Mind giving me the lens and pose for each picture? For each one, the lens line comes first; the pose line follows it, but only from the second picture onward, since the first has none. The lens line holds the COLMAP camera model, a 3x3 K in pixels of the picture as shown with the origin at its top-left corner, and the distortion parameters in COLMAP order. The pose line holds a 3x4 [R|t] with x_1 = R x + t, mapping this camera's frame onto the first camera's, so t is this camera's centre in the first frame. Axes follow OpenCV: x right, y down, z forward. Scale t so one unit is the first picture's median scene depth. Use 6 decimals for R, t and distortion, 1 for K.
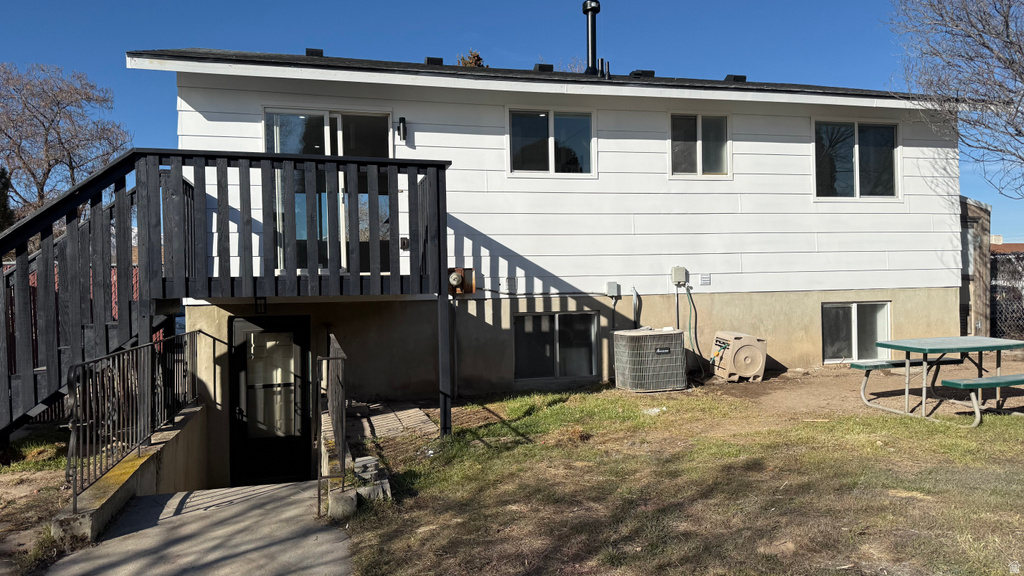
lens RADIAL K [[713.2, 0, 513.7], [0, 713.2, 287.3], [0, 0, 1]] dist [0.059248, -0.067511]
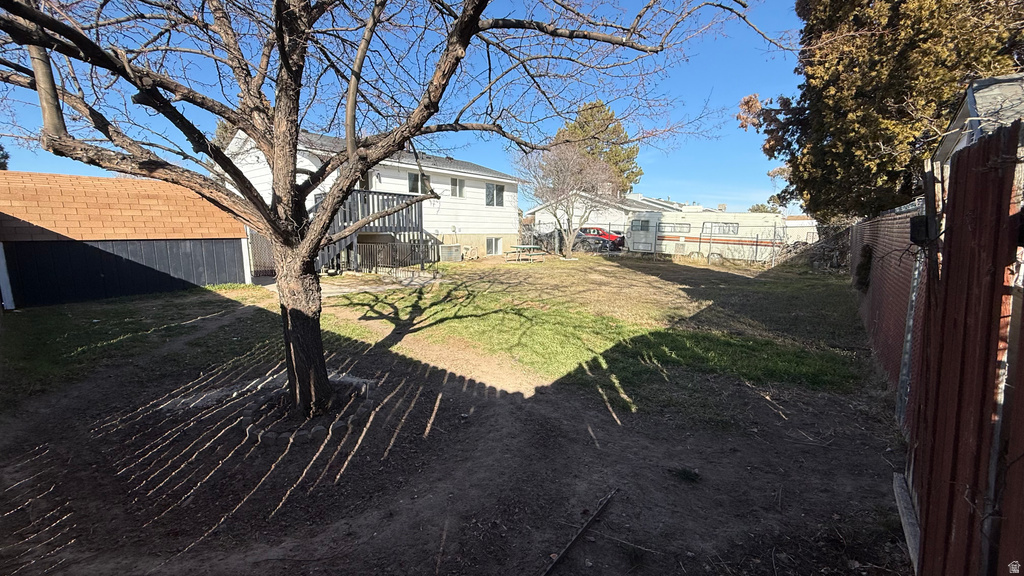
lens RADIAL K [[408.4, 0, 513.1], [0, 408.4, 286.9], [0, 0, 1]] dist [0.000311, -0.000007]
pose [[0.811043, -0.054560, 0.582437, -0.729340], [-0.021022, 0.992280, 0.122225, 0.017776], [-0.584609, -0.111374, 0.803635, -0.778057]]
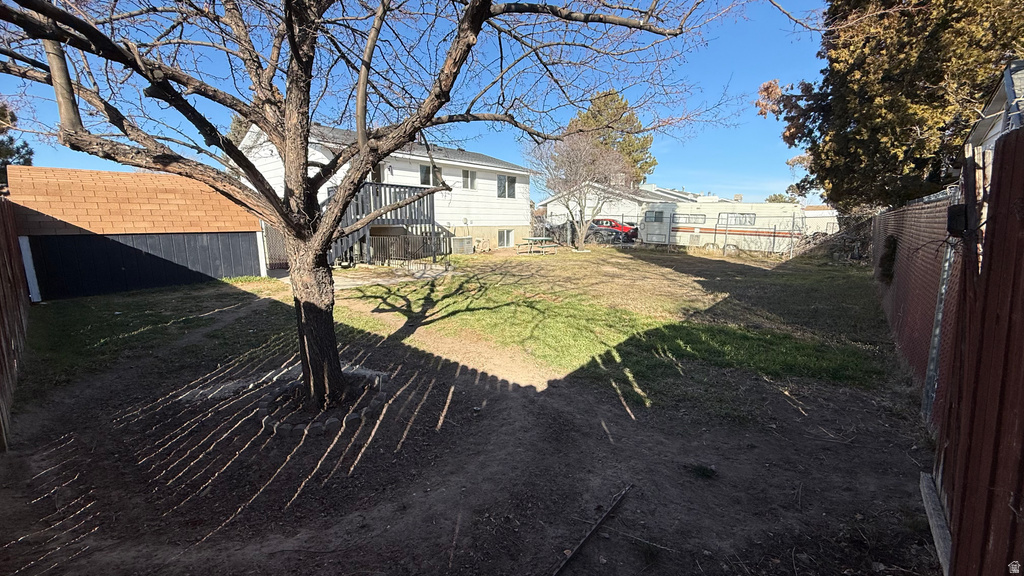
lens RADIAL K [[408.4, 0, 512.8], [0, 408.4, 287.1], [0, 0, 1]] dist [0.000311, -0.000007]
pose [[0.827700, -0.066570, 0.557209, -0.726993], [-0.016302, 0.989667, 0.142452, 0.017684], [-0.560935, -0.126991, 0.818062, -0.773403]]
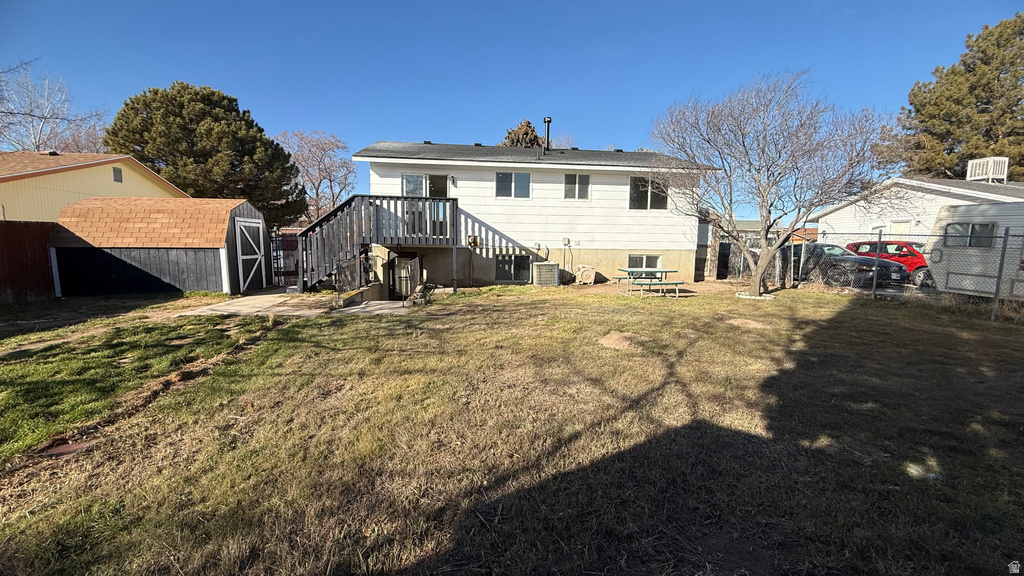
lens RADIAL K [[408.4, 0, 508.2], [0, 408.4, 284.7], [0, 0, 1]] dist [0.000311, -0.000007]
pose [[0.989956, 0.045518, -0.133849, 0.264568], [-0.032418, 0.994612, 0.098472, 0.000973], [0.137610, -0.093144, 0.986097, -0.468580]]
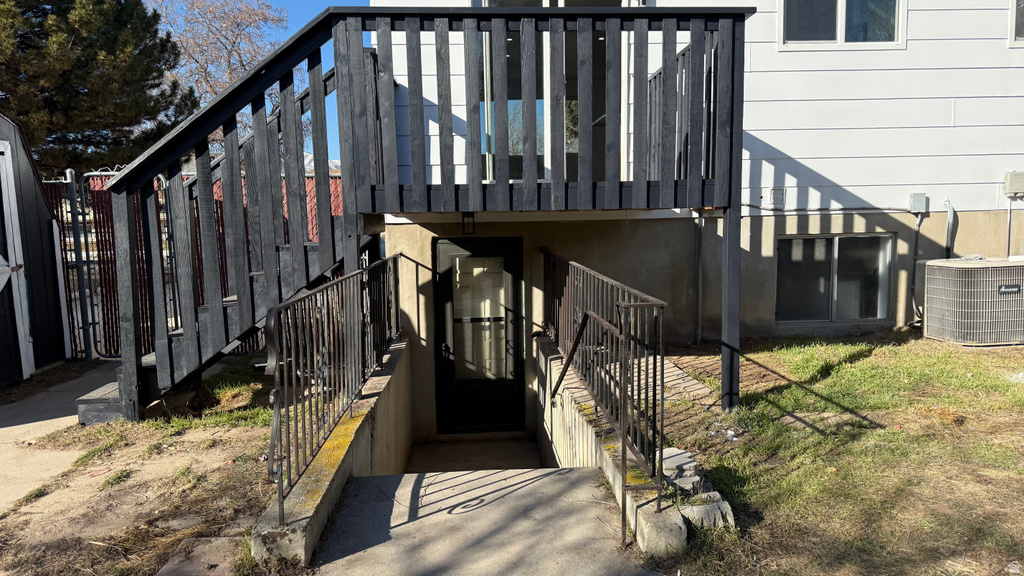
lens RADIAL K [[713.2, 0, 513.4], [0, 713.2, 289.2], [0, 0, 1]] dist [0.059248, -0.067511]
pose [[0.978235, 0.022705, -0.206254, -0.125448], [0.000200, 0.993892, 0.110361, 0.009307], [0.207500, -0.108000, 0.972255, 0.197988]]
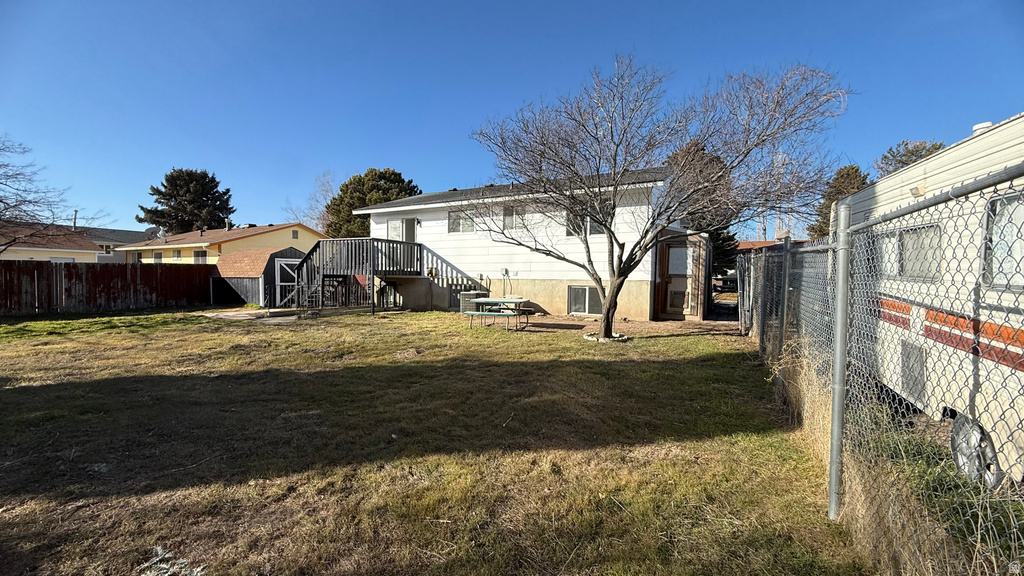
lens RADIAL K [[408.4, 0, 503.8], [0, 408.4, 291.0], [0, 0, 1]] dist [0.000311, -0.000007]
pose [[0.721139, 0.052884, -0.690769, 1.369163], [-0.026171, 0.998450, 0.049118, -0.020476], [0.692296, -0.017343, 0.721405, -0.024514]]
